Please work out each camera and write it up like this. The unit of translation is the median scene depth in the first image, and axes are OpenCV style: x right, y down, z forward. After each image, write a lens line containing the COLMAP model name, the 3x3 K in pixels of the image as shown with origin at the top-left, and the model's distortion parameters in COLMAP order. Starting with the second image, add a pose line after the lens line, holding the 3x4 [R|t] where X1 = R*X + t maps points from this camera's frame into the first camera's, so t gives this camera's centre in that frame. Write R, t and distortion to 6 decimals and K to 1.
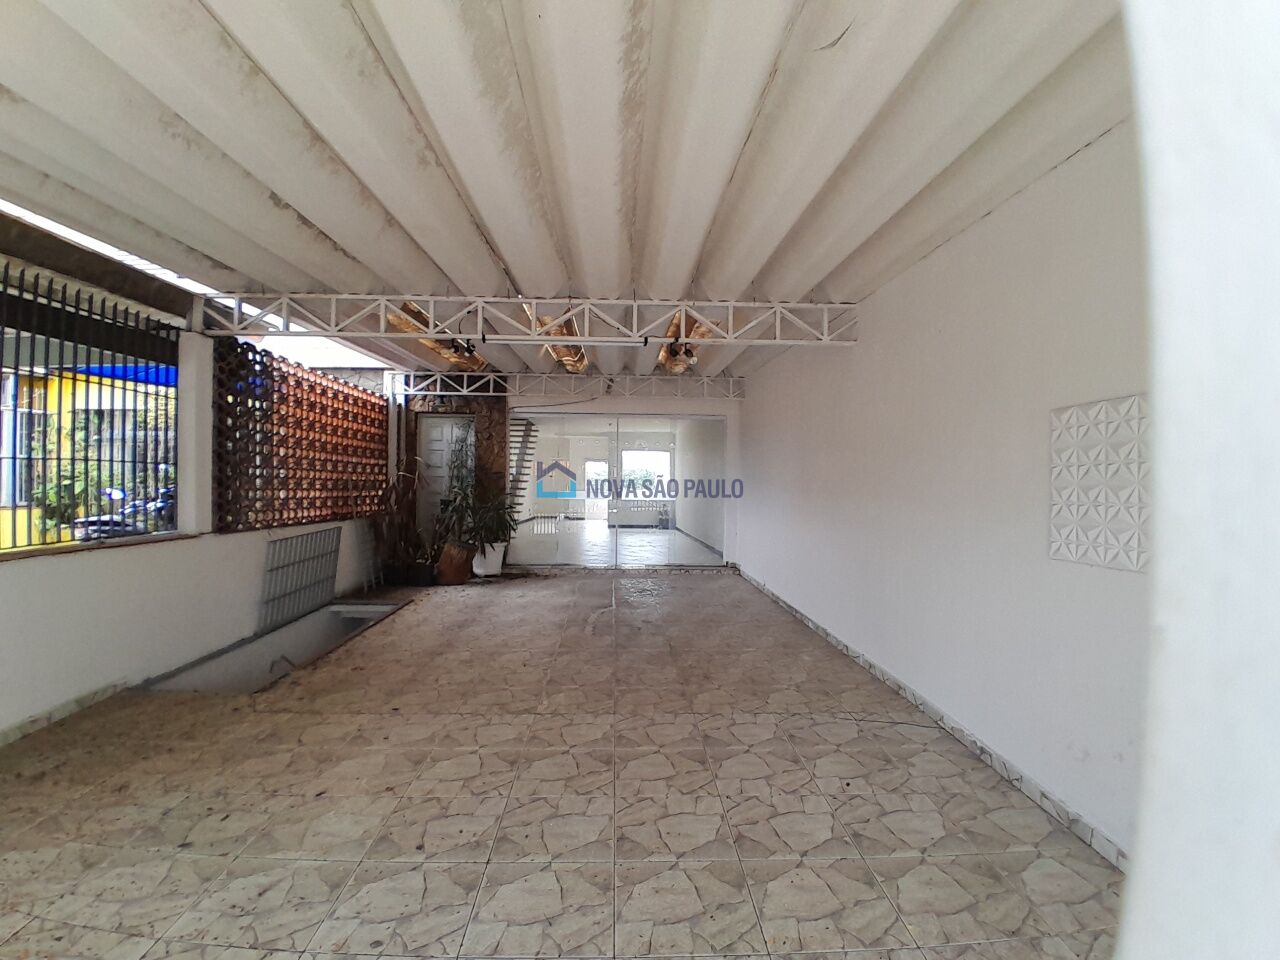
lens RADIAL K [[662.1, 0, 625.7], [0, 662.1, 483.3], [0, 0, 1]] dist [0.007161, -0.047122]
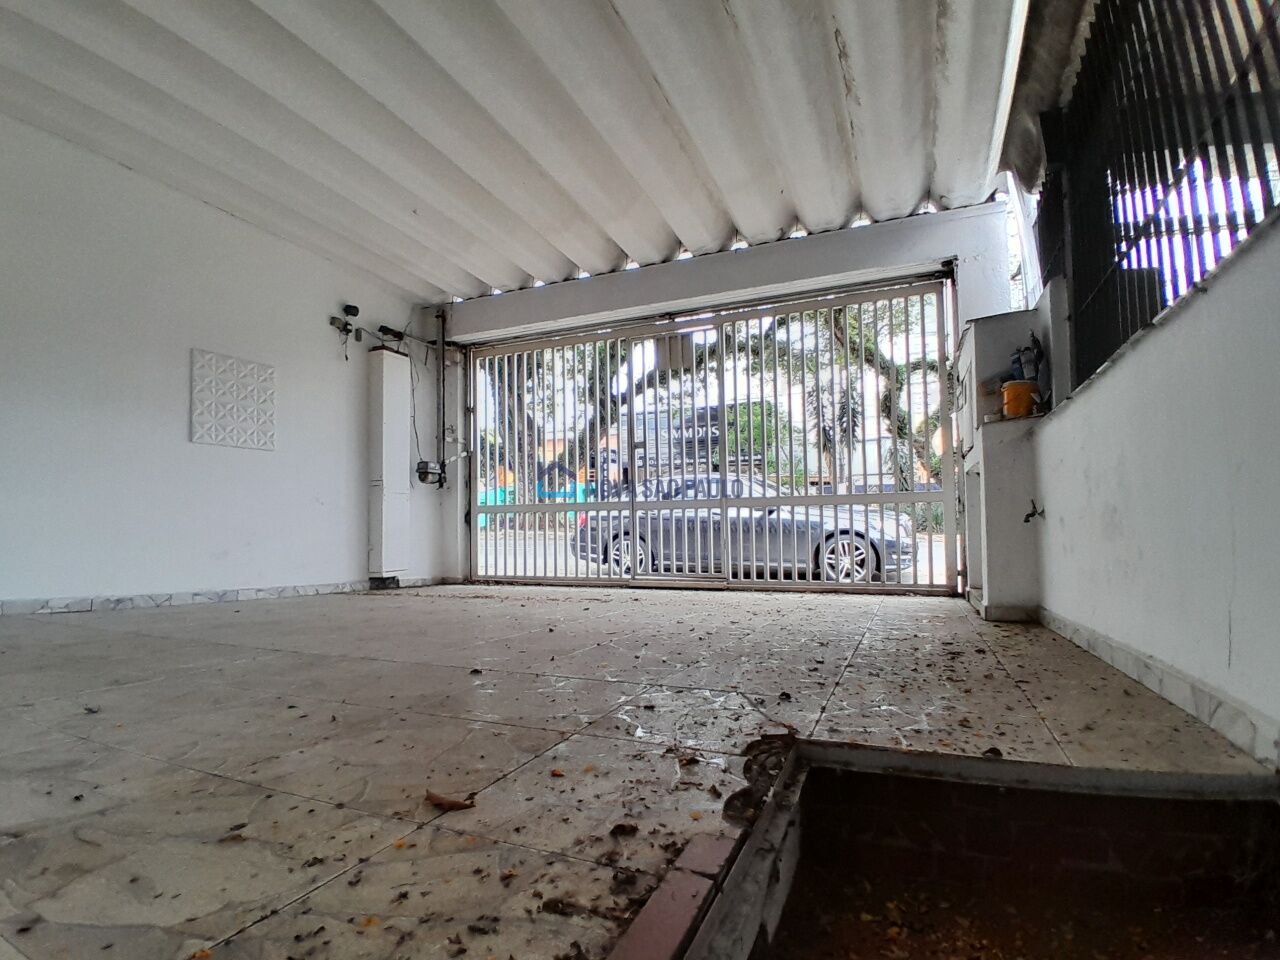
lens RADIAL K [[662.1, 0, 635.0], [0, 662.1, 500.6], [0, 0, 1]] dist [0.007161, -0.047122]
pose [[-0.914996, 0.020097, 0.402962, -0.571199], [0.006275, 0.999347, -0.035592, 0.191008], [-0.403414, -0.030038, -0.914525, 1.213929]]
